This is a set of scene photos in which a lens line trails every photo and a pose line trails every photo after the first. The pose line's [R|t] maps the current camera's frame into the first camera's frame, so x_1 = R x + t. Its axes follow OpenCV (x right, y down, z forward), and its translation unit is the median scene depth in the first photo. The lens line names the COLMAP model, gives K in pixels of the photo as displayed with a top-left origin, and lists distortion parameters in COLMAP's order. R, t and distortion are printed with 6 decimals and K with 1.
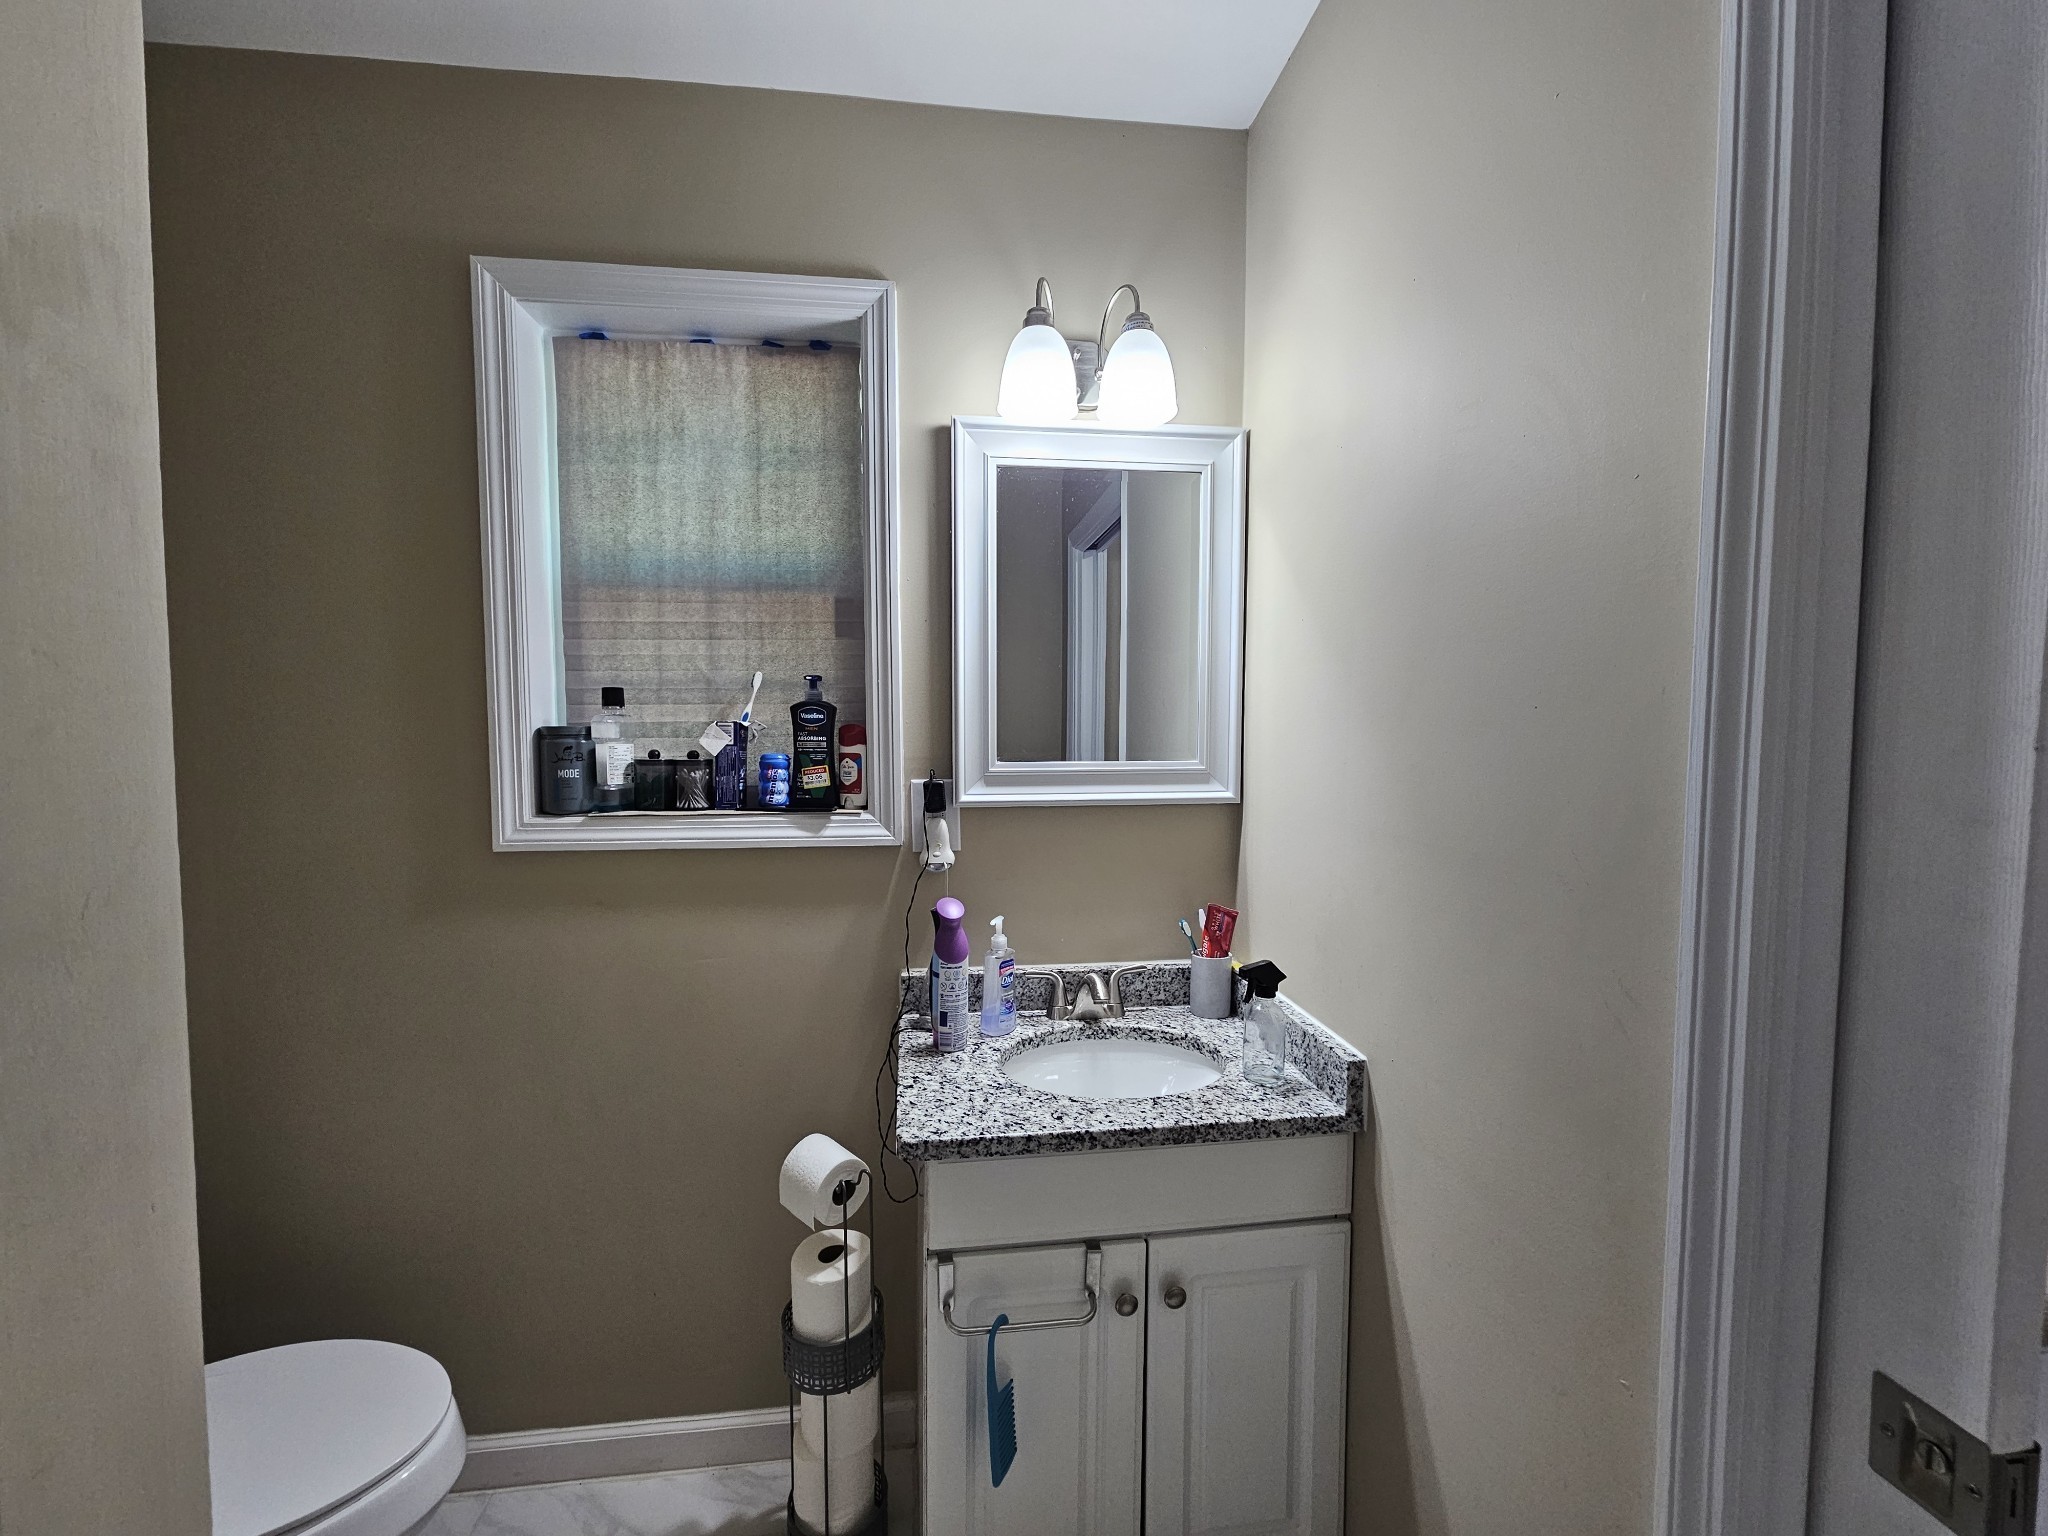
lens RADIAL K [[848.4, 0, 1024.0], [0, 848.4, 768.0], [0, 0, 1]] dist [-0.000027, -0.000009]
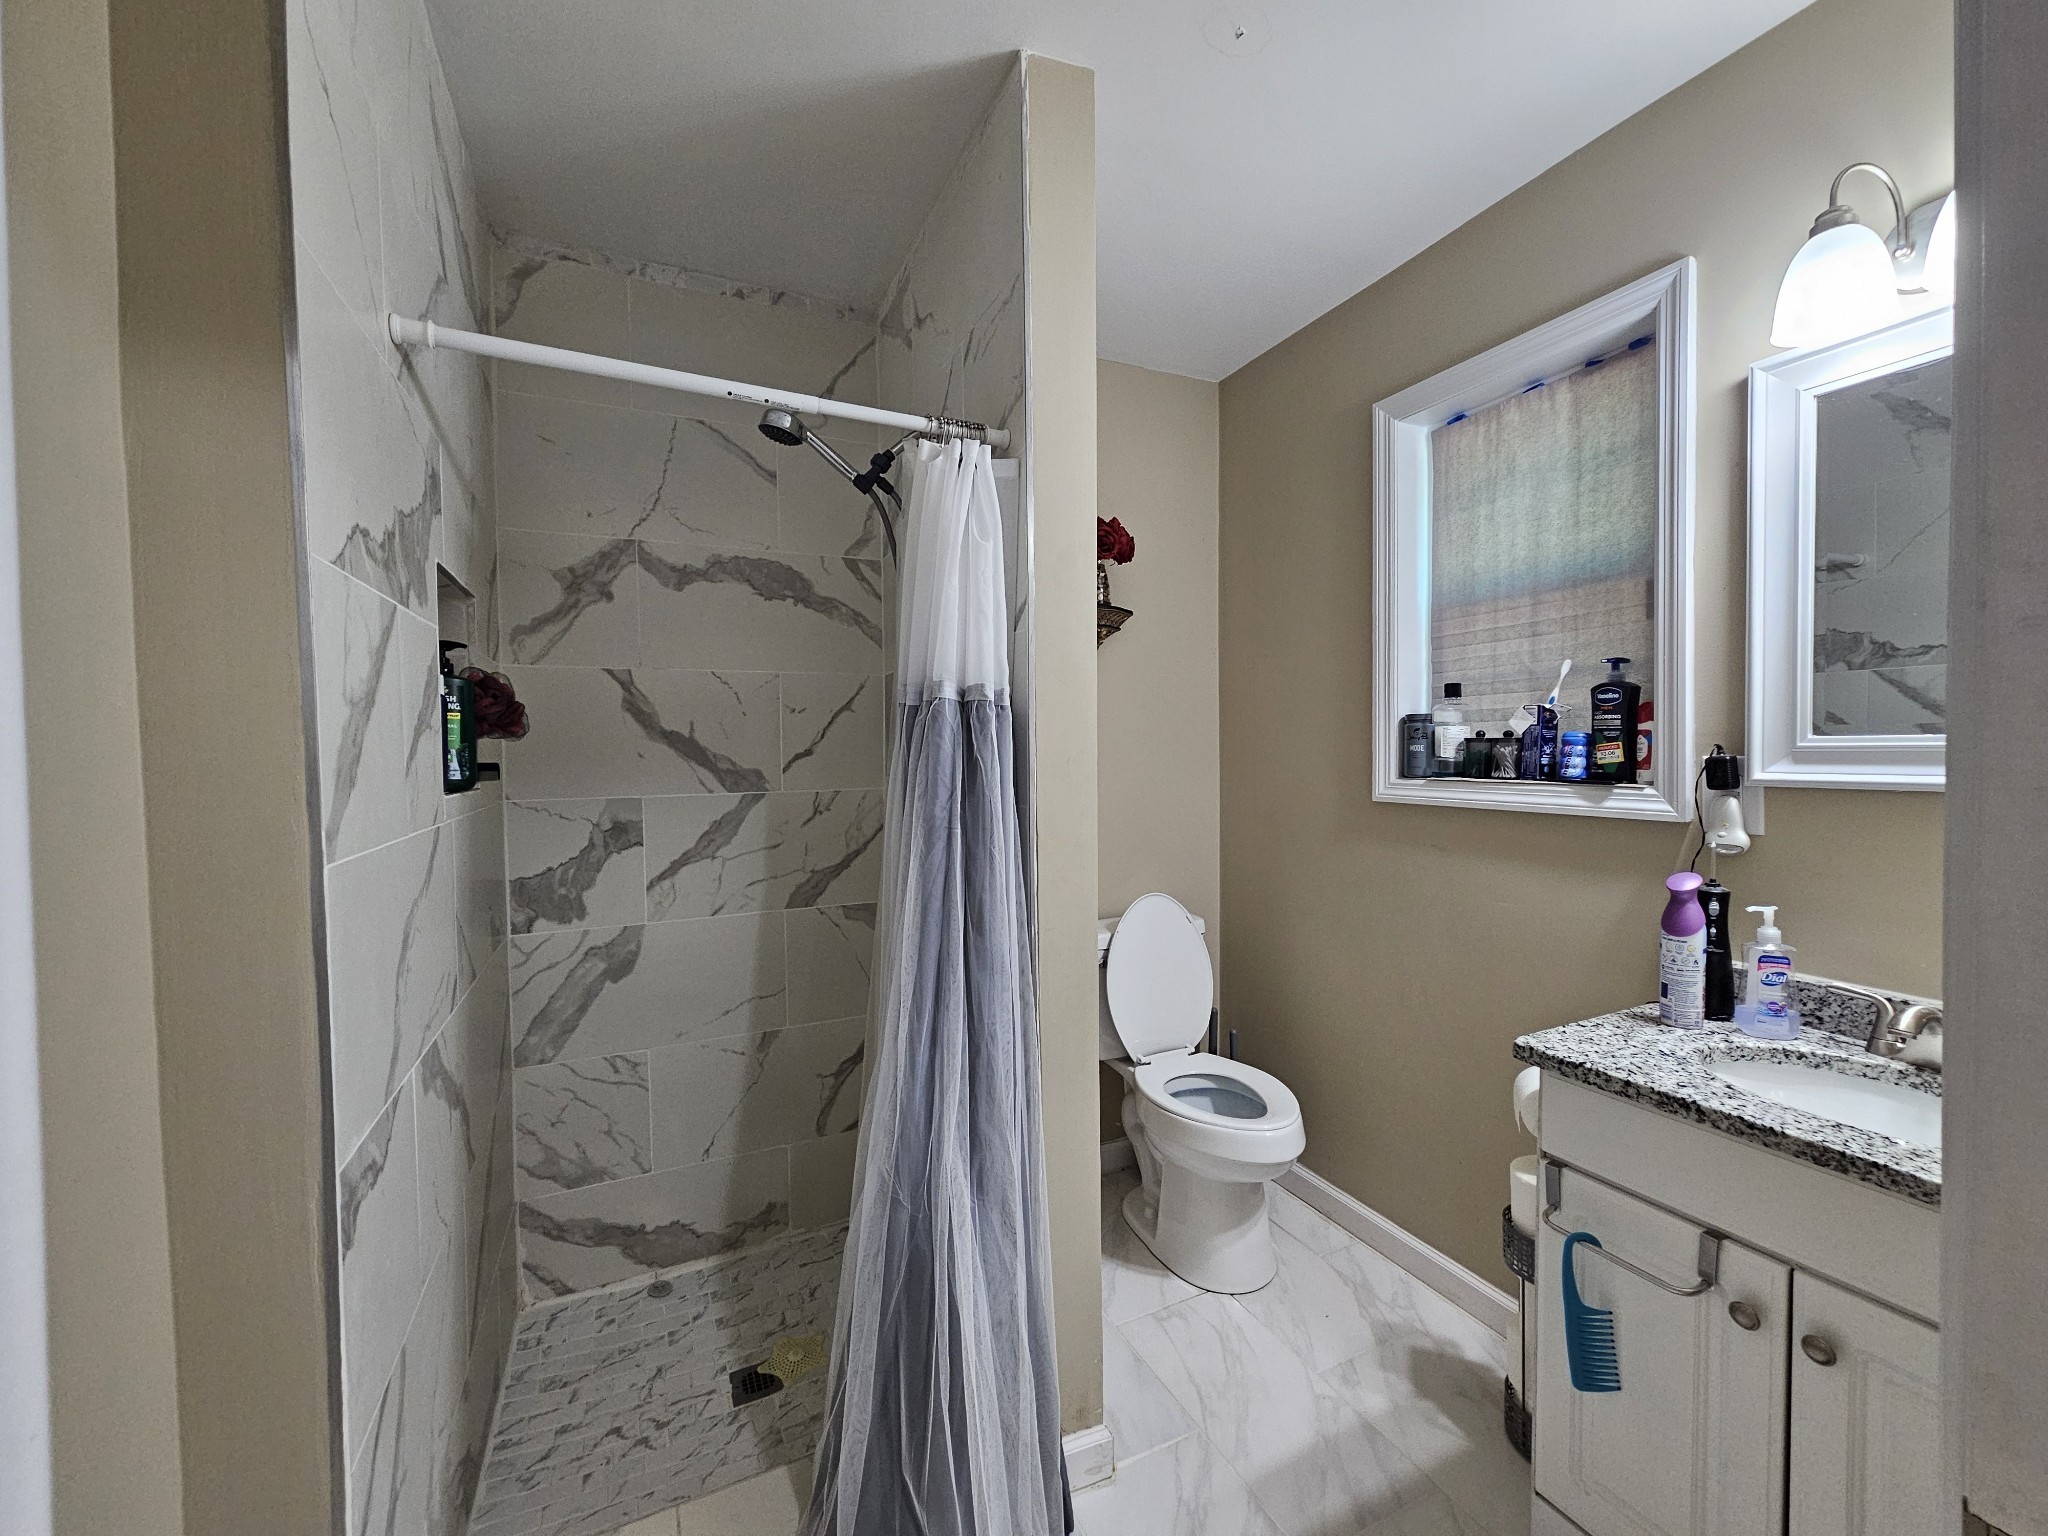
lens RADIAL K [[848.4, 0, 1024.0], [0, 848.4, 768.0], [0, 0, 1]] dist [-0.000027, -0.000009]
pose [[0.305637, 0.018400, -0.951970, 0.551476], [-0.045610, 0.998948, 0.004665, 0.058755], [0.951055, 0.041994, 0.306155, -0.024975]]
